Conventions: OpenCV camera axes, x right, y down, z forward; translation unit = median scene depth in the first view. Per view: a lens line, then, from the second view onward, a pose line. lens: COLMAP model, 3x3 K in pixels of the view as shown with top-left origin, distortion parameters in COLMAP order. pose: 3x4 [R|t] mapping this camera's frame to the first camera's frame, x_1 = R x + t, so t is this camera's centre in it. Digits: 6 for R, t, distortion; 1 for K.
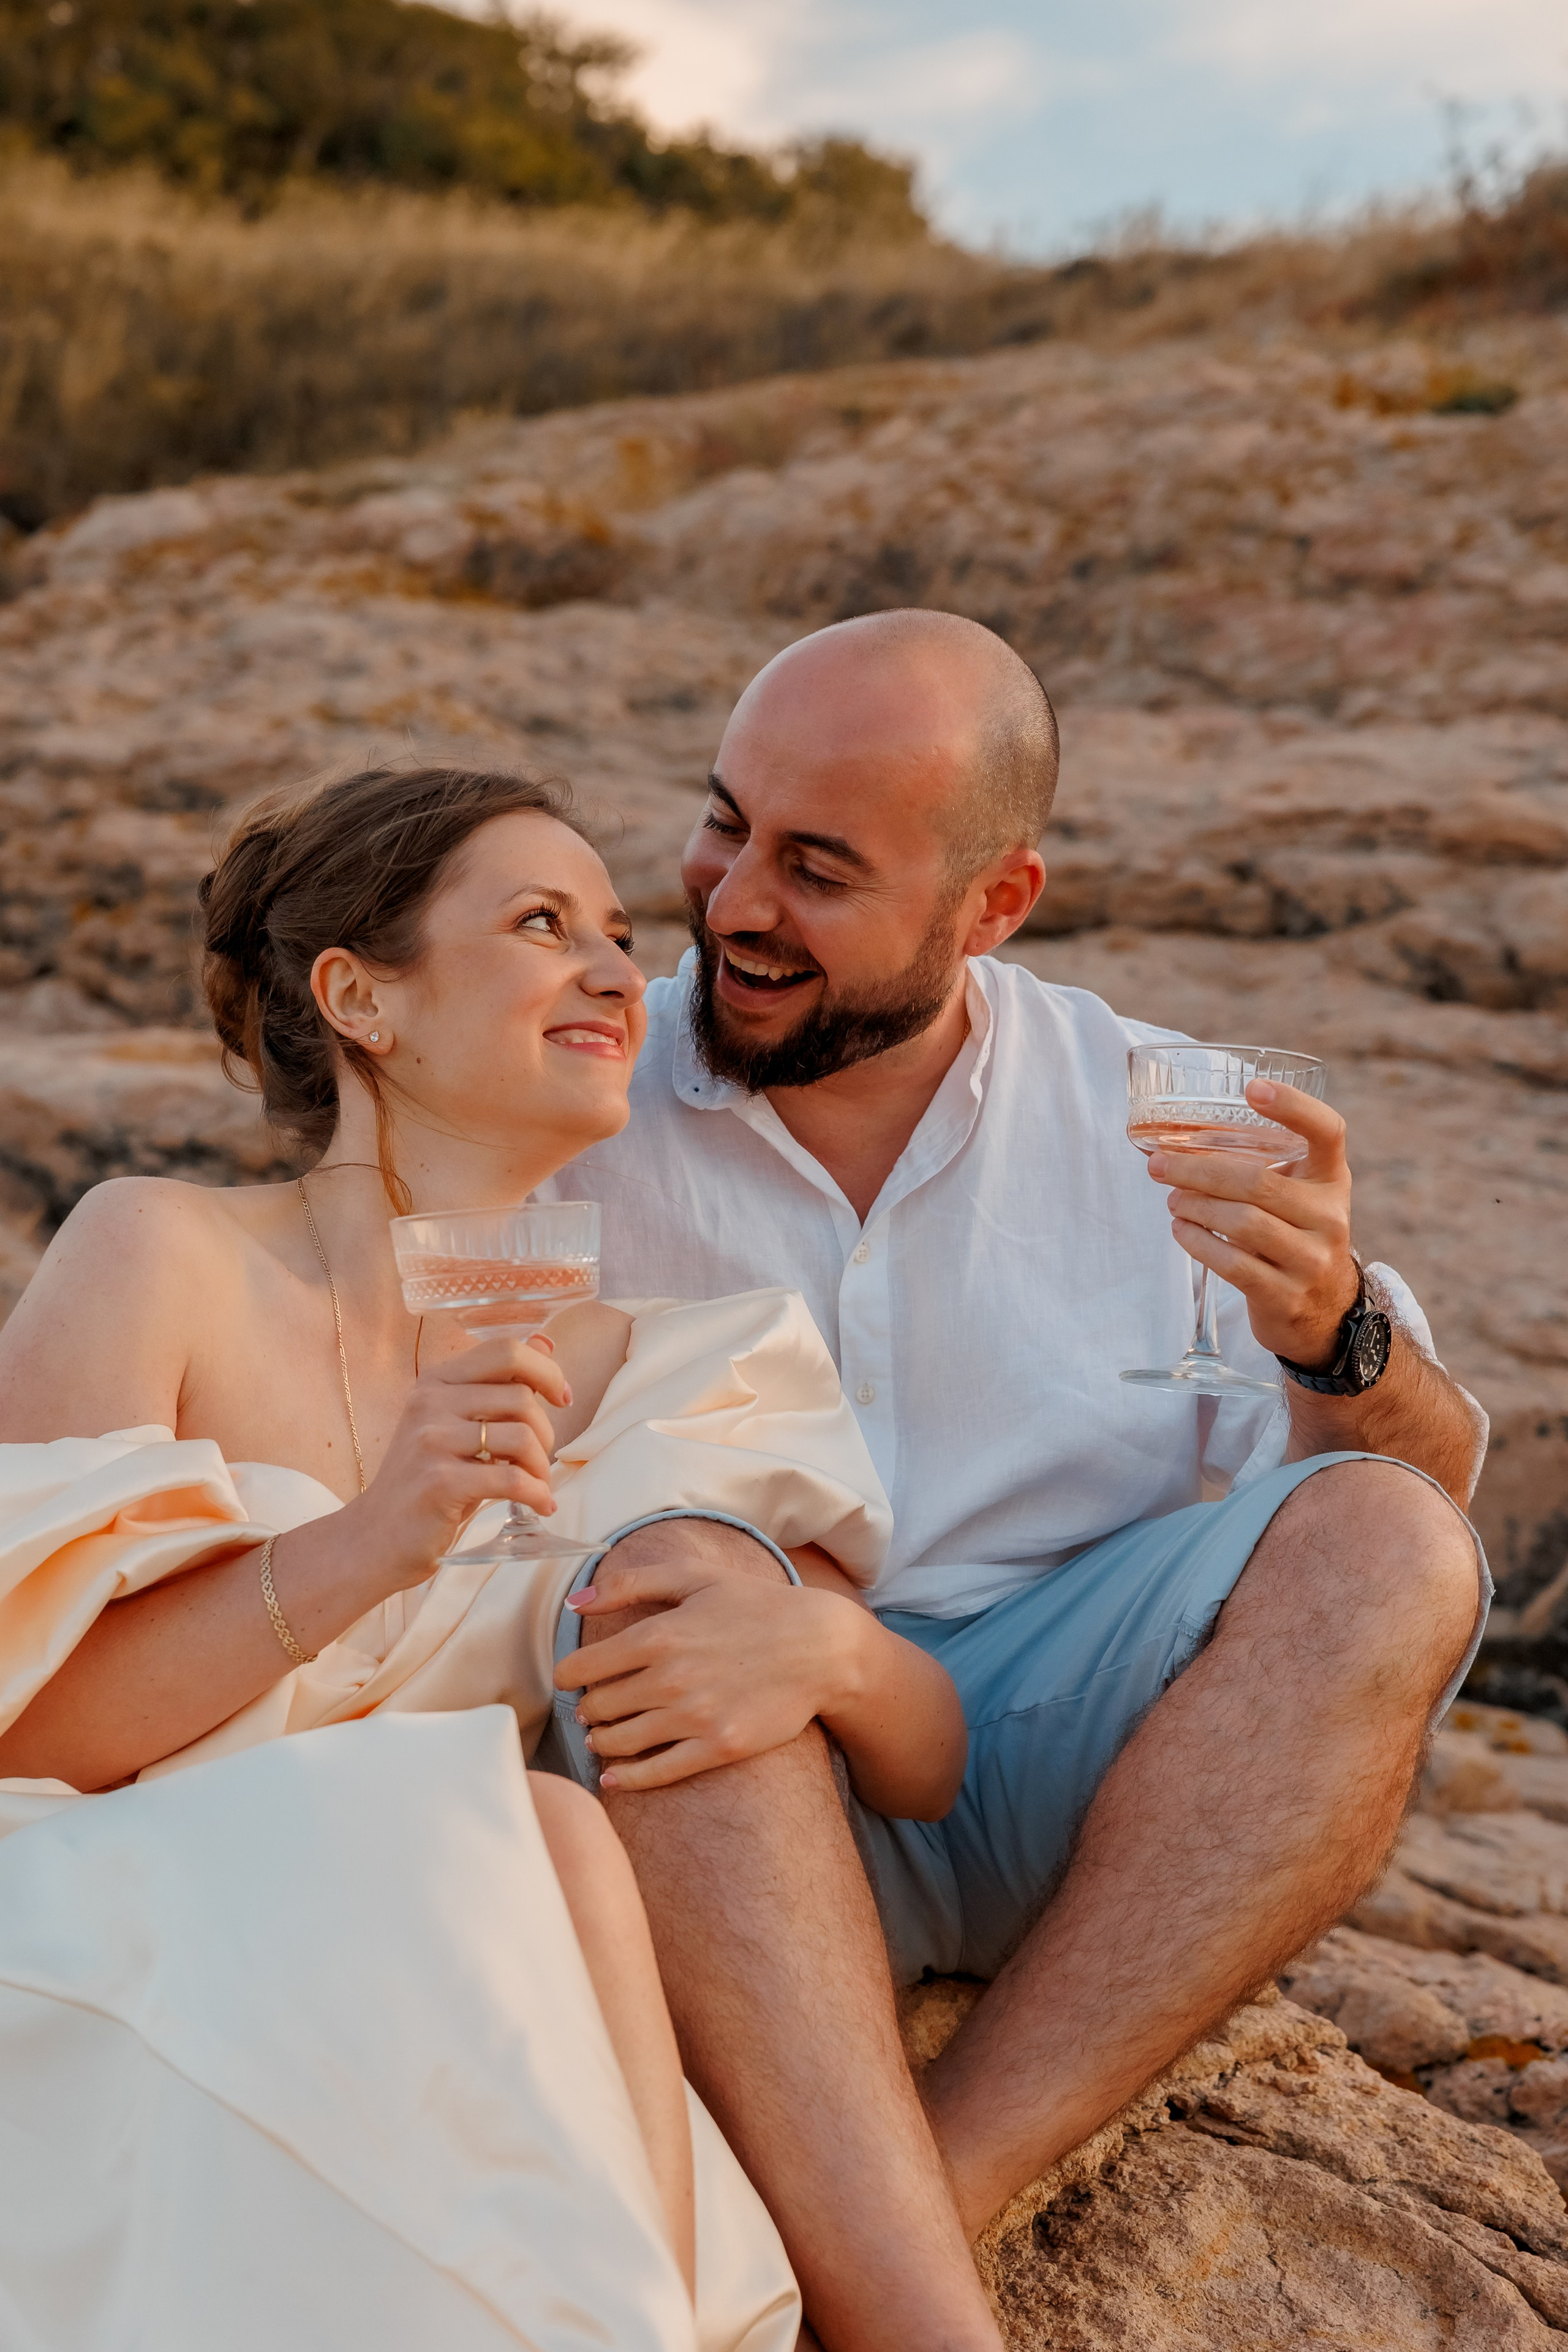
lens RADIAL K [[4667.4, 0, 784.2], [0, 4667.4, 1178.0], [0, 0, 1]] dist [0.050199, 0.000000]
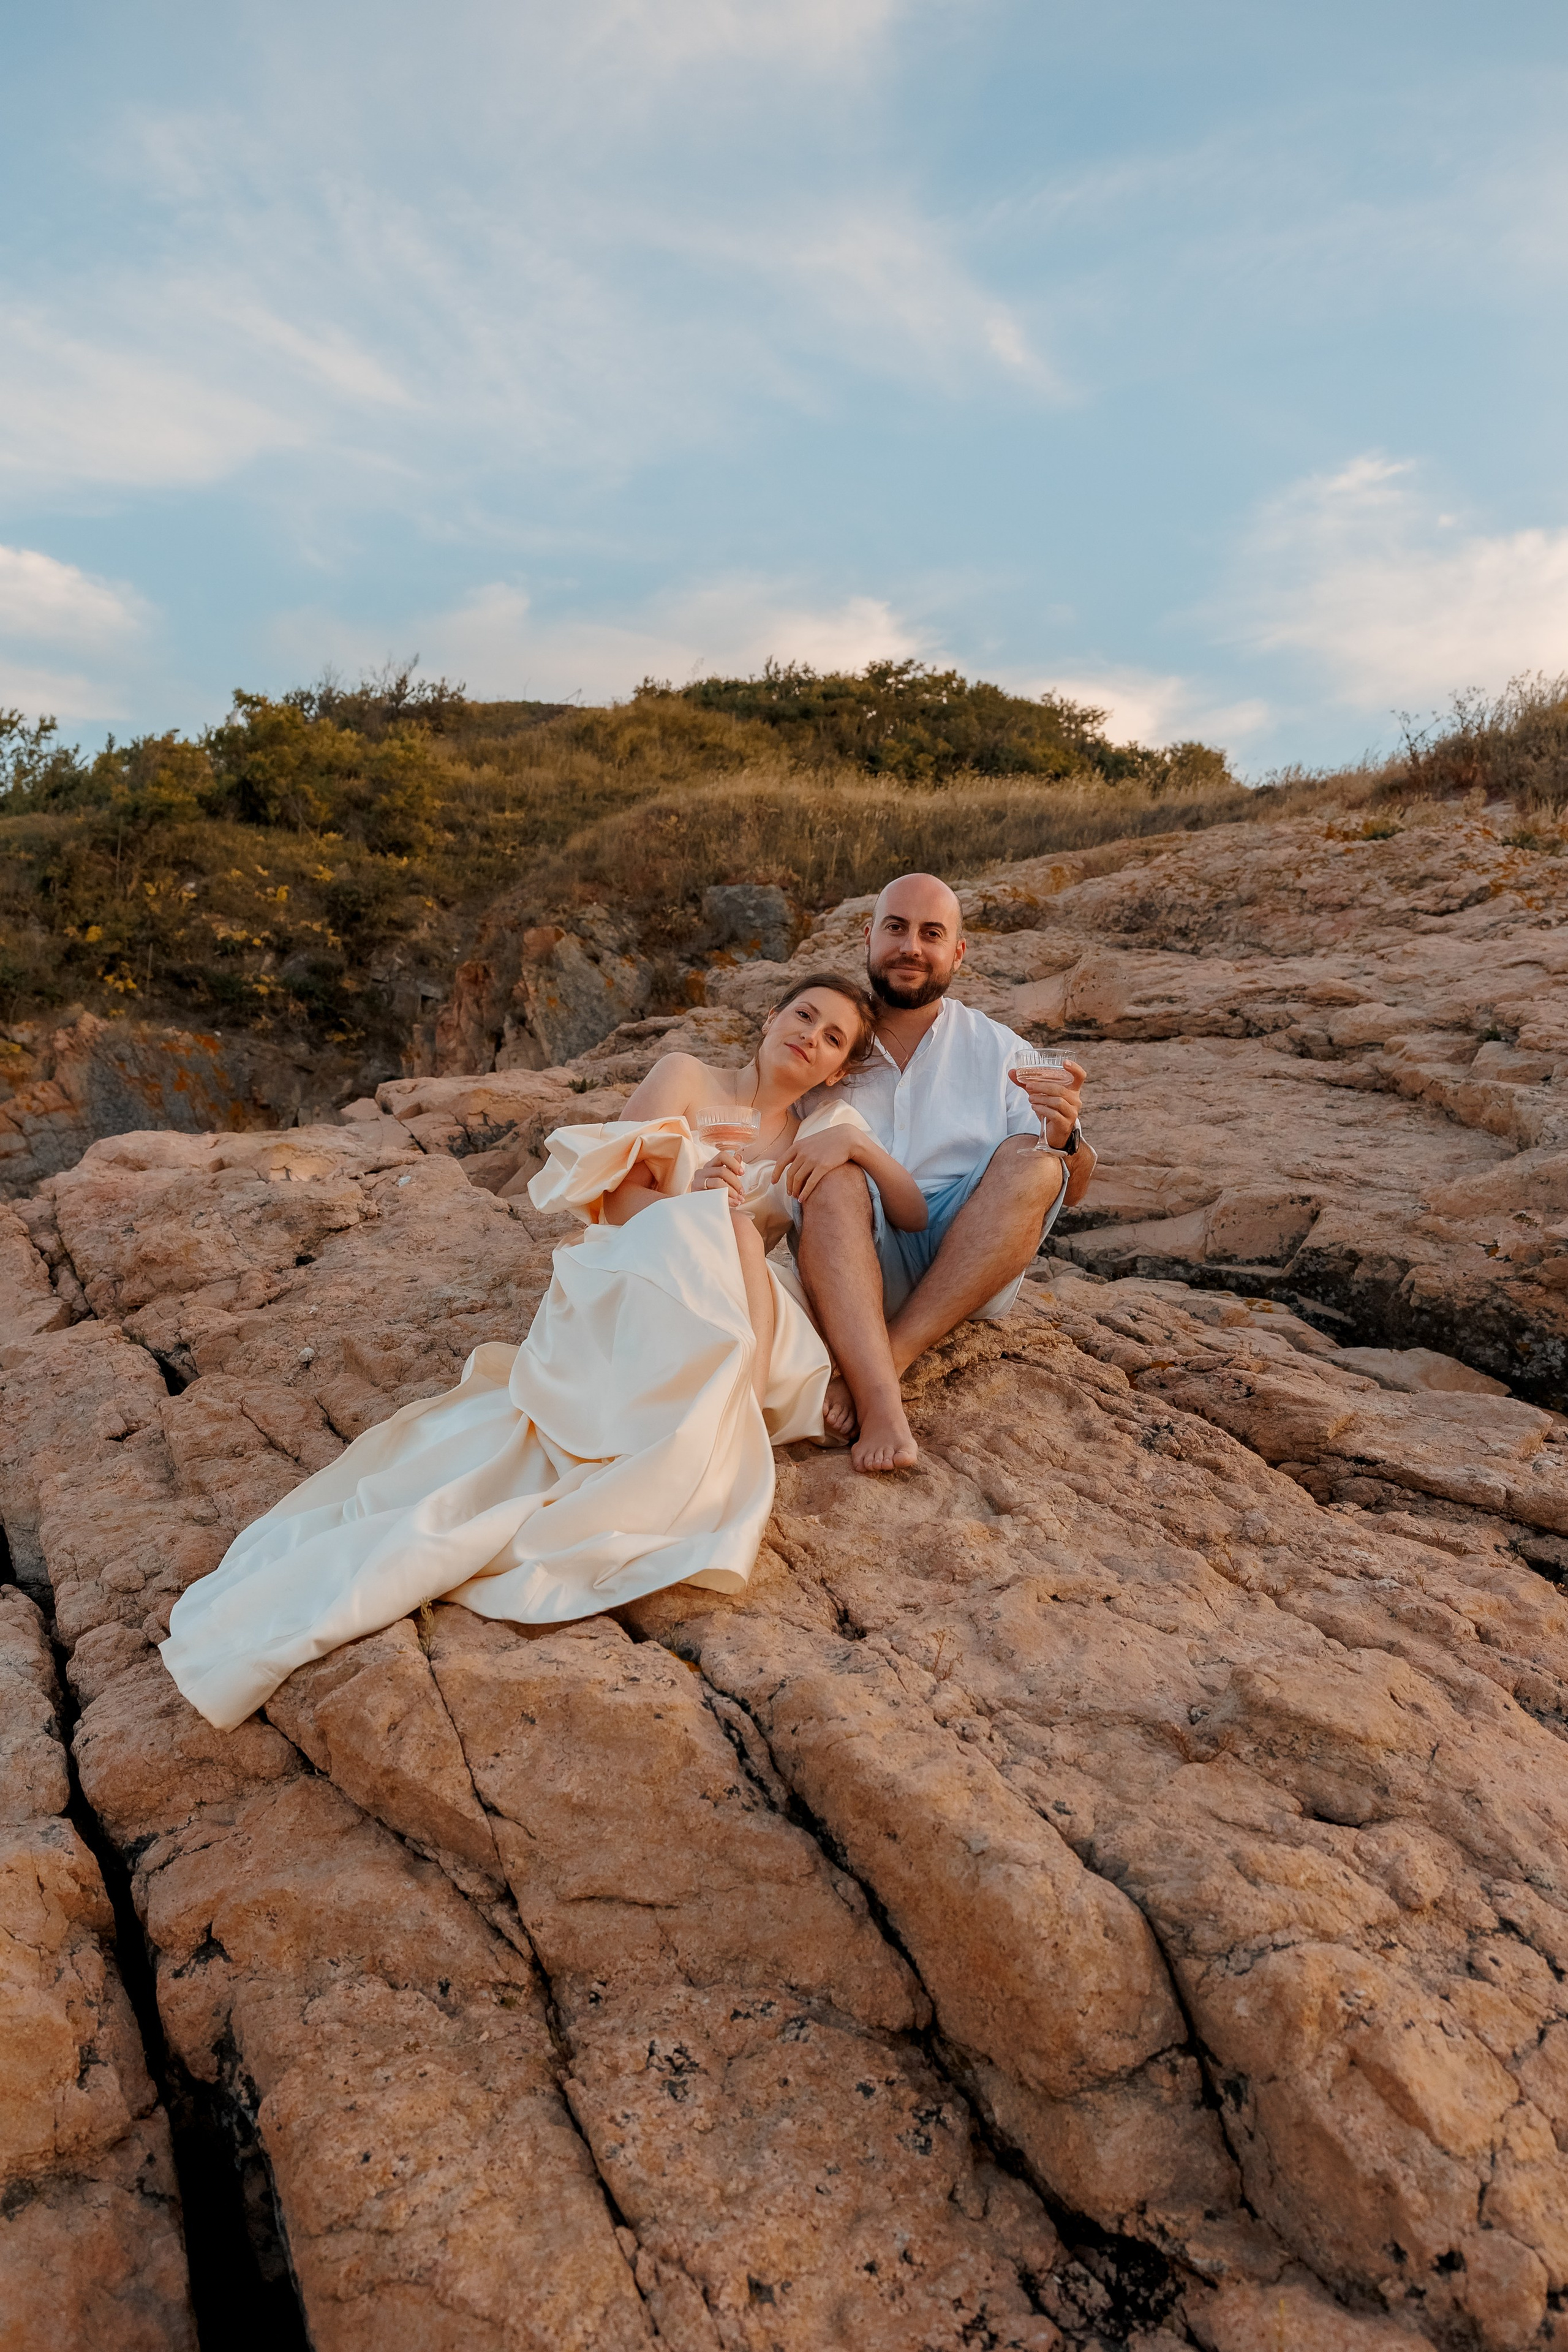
lens RADIAL K [[1964.5, 0, 782.3], [0, 1964.5, 1174.5], [0, 0, 1]] dist [-0.002001, 0.000600]
pose [[0.976278, -0.014193, -0.216056, 0.060949], [0.012000, 0.999862, -0.011459, 0.024260], [0.216188, 0.008595, 0.976314, -0.090554]]
